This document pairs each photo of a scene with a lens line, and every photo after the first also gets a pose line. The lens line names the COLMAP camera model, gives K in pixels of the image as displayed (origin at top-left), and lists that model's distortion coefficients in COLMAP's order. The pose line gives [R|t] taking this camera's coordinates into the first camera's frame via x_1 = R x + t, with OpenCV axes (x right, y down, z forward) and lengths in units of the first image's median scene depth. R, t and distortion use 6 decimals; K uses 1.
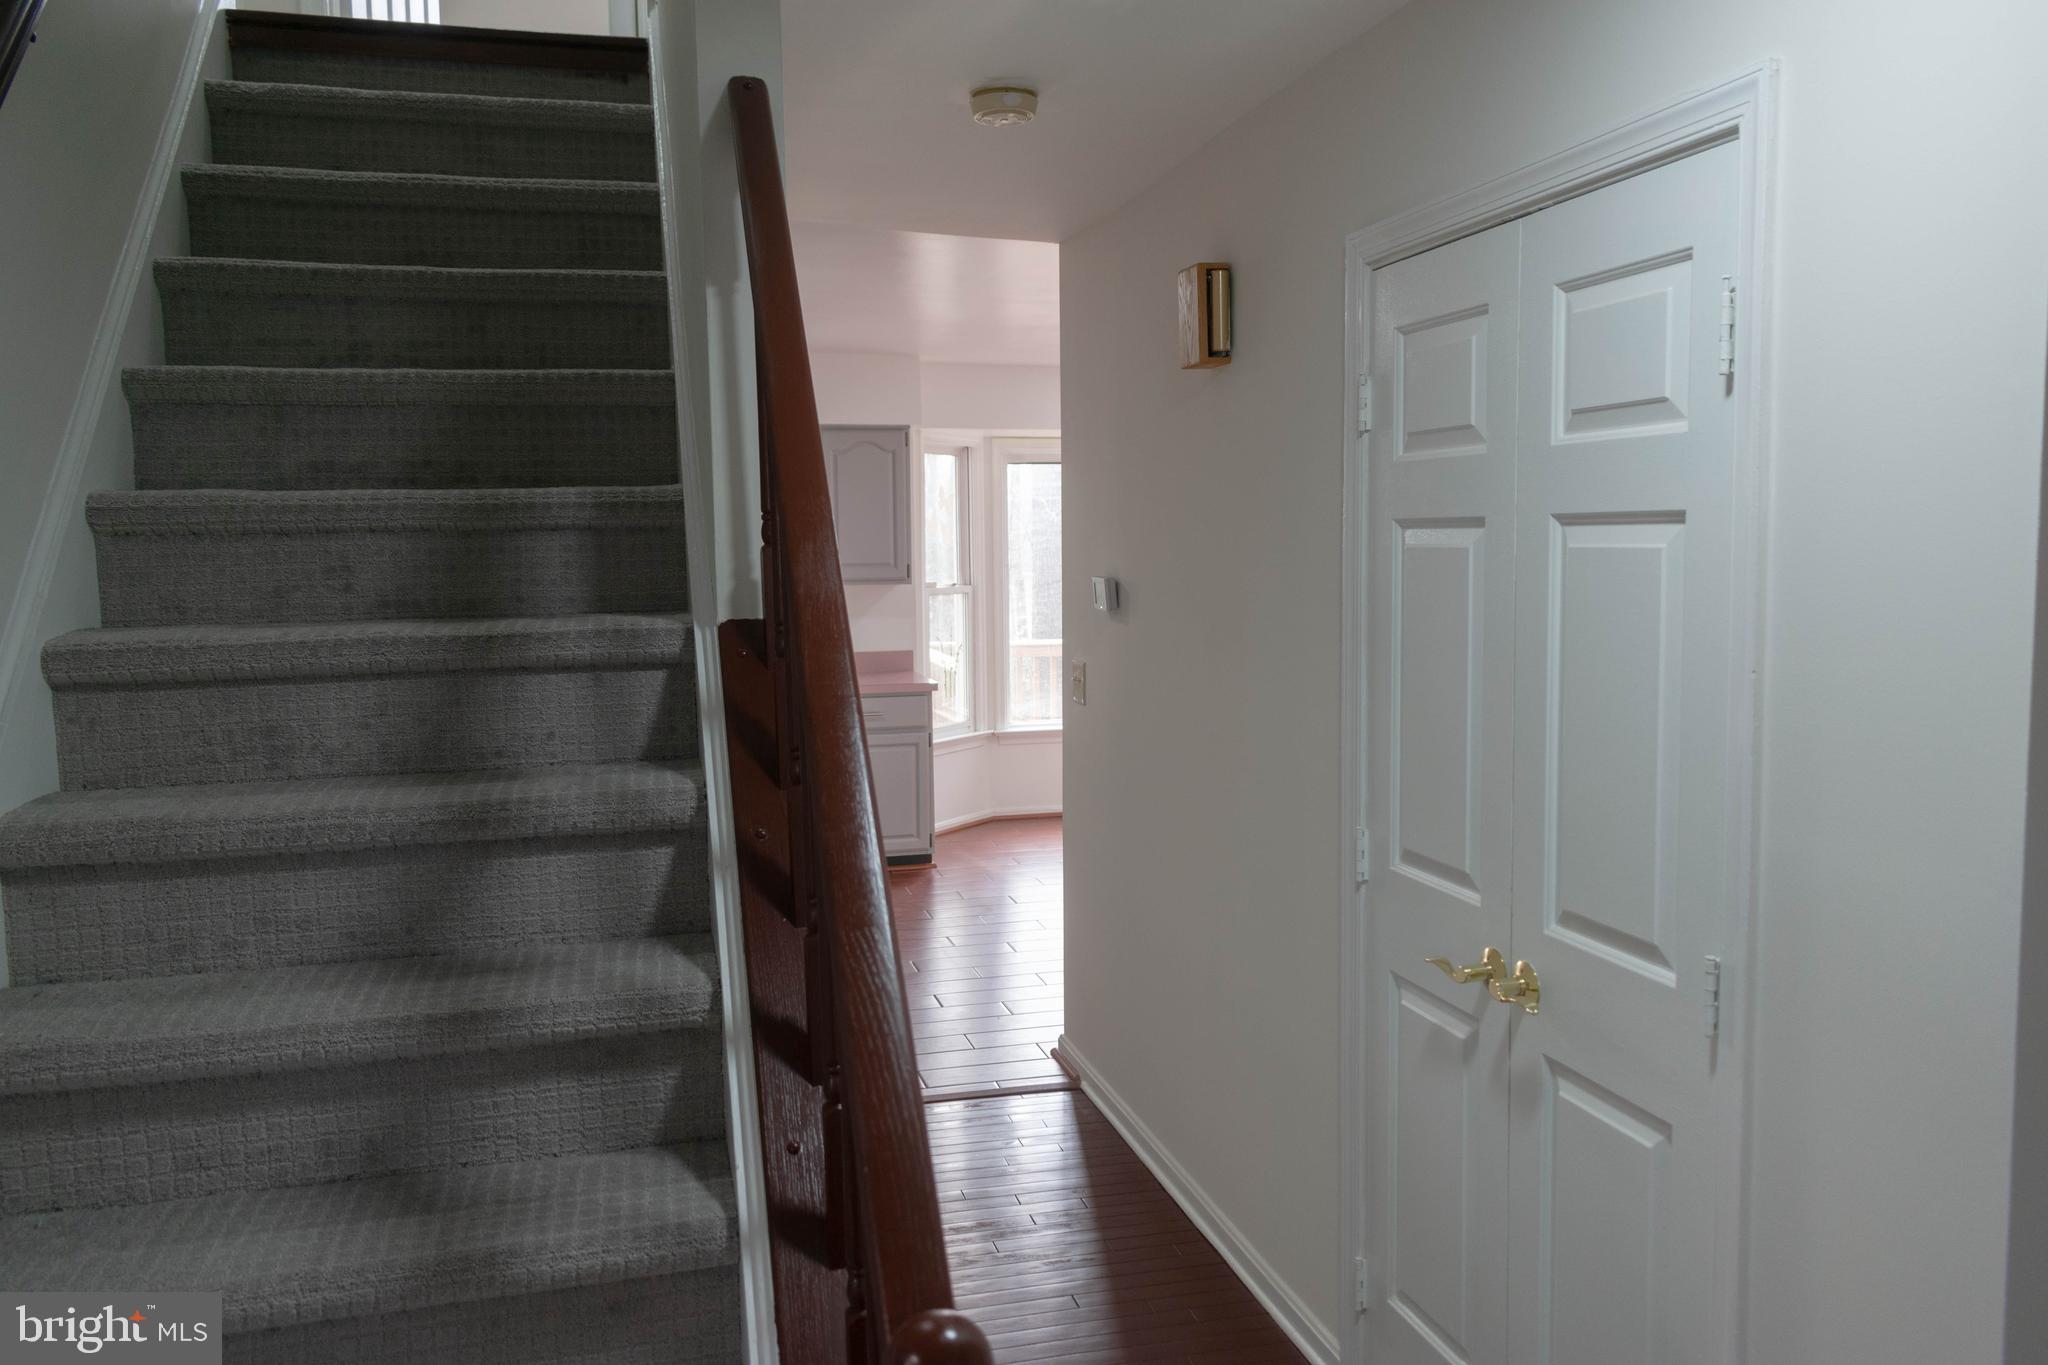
lens RADIAL K [[1564.4, 0, 1024.0], [0, 1564.4, 682.5], [0, 0, 1]] dist [0.012859, 0.002523]
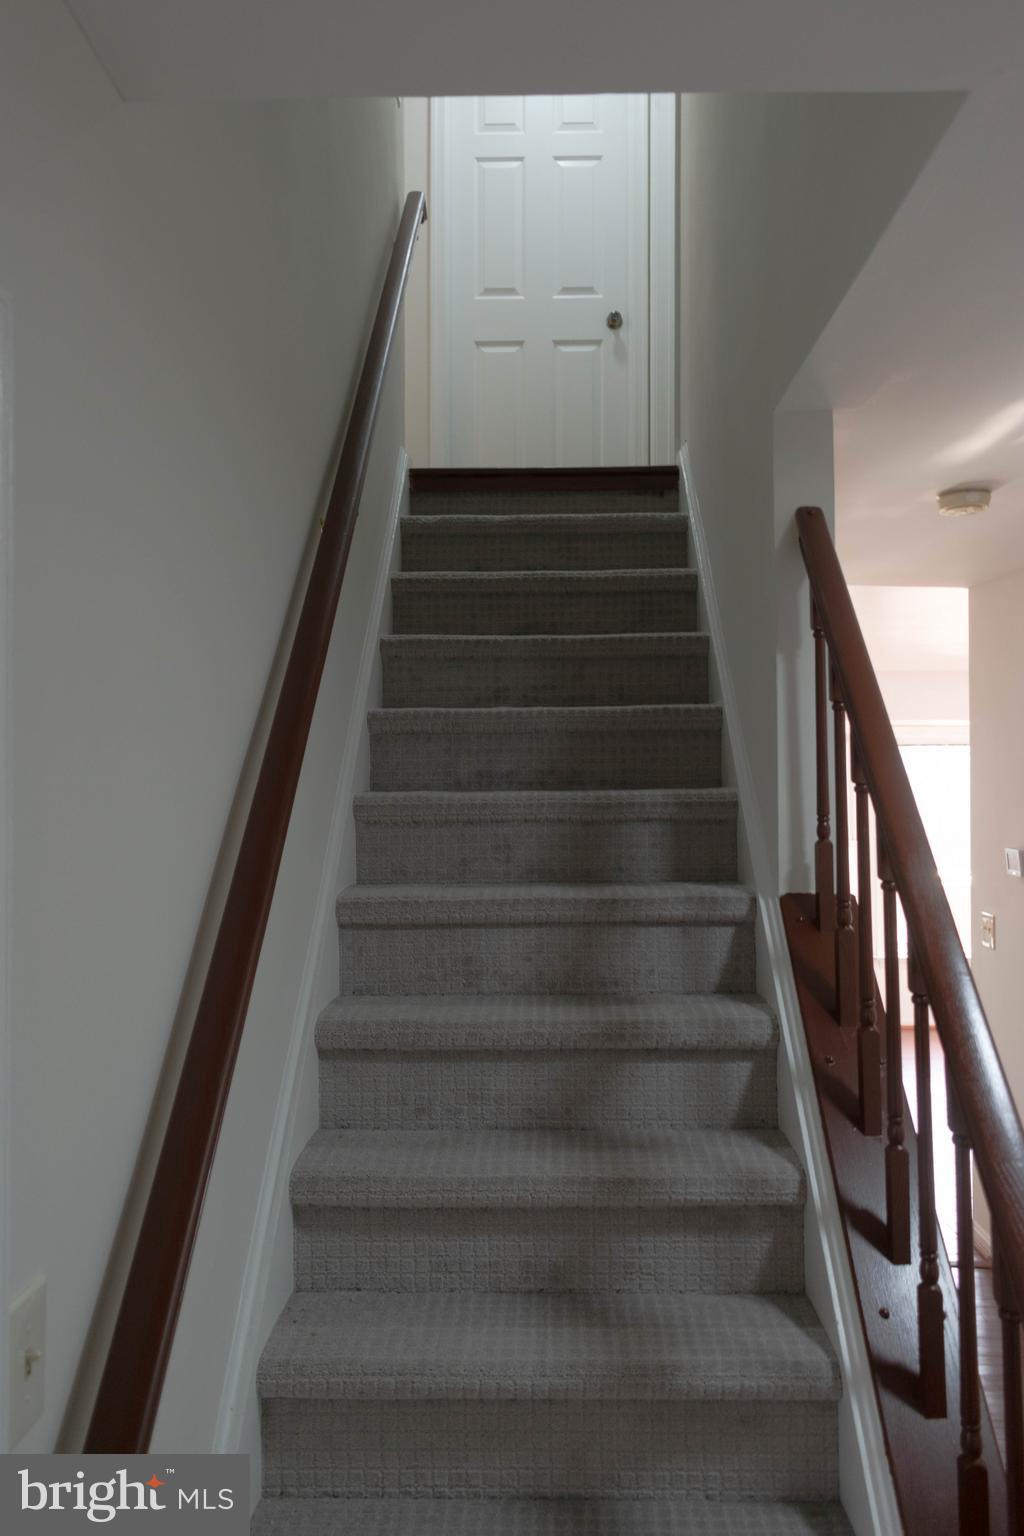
lens RADIAL K [[1199.8, 0, 512.0], [0, 1199.8, 768.0], [0, 0, 1]] dist [0.018083, 0.002546]
pose [[0.960838, 0.002848, -0.277095, -0.132654], [-0.033204, 0.993926, -0.104919, -0.031476], [0.275113, 0.110011, 0.955097, -0.077740]]
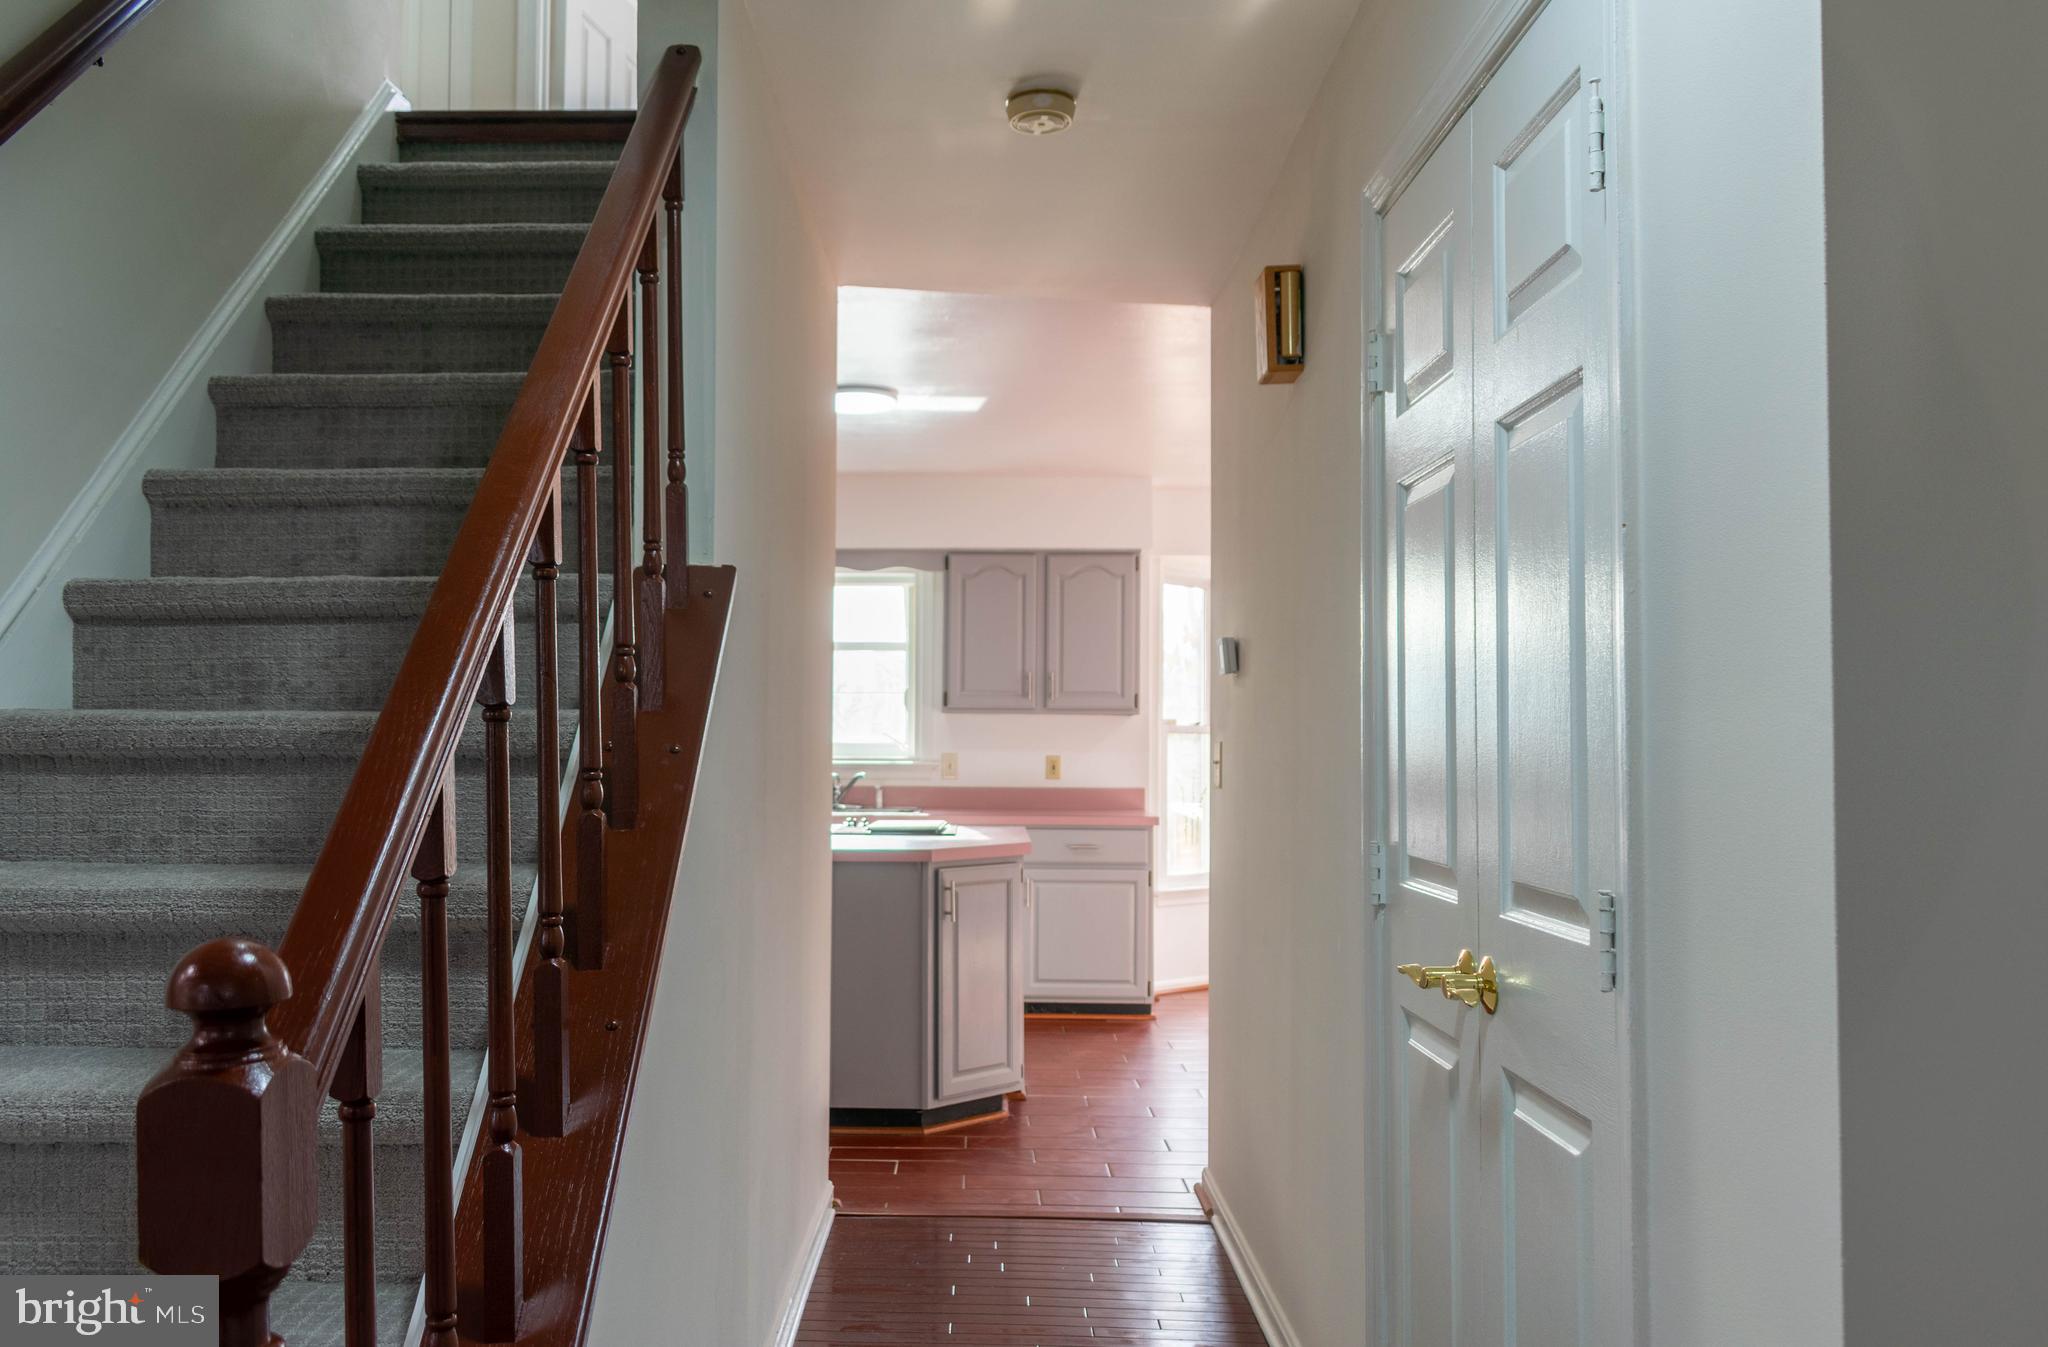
lens RADIAL K [[1633.7, 0, 907.0], [0, 1633.7, 681.9], [0, 0, 1]] dist [0.008187, 0.006271]
pose [[0.956467, 0.008549, -0.291714, 0.285130], [-0.046445, 0.991290, -0.123232, 0.159625], [0.288120, 0.131417, 0.948534, 0.066324]]
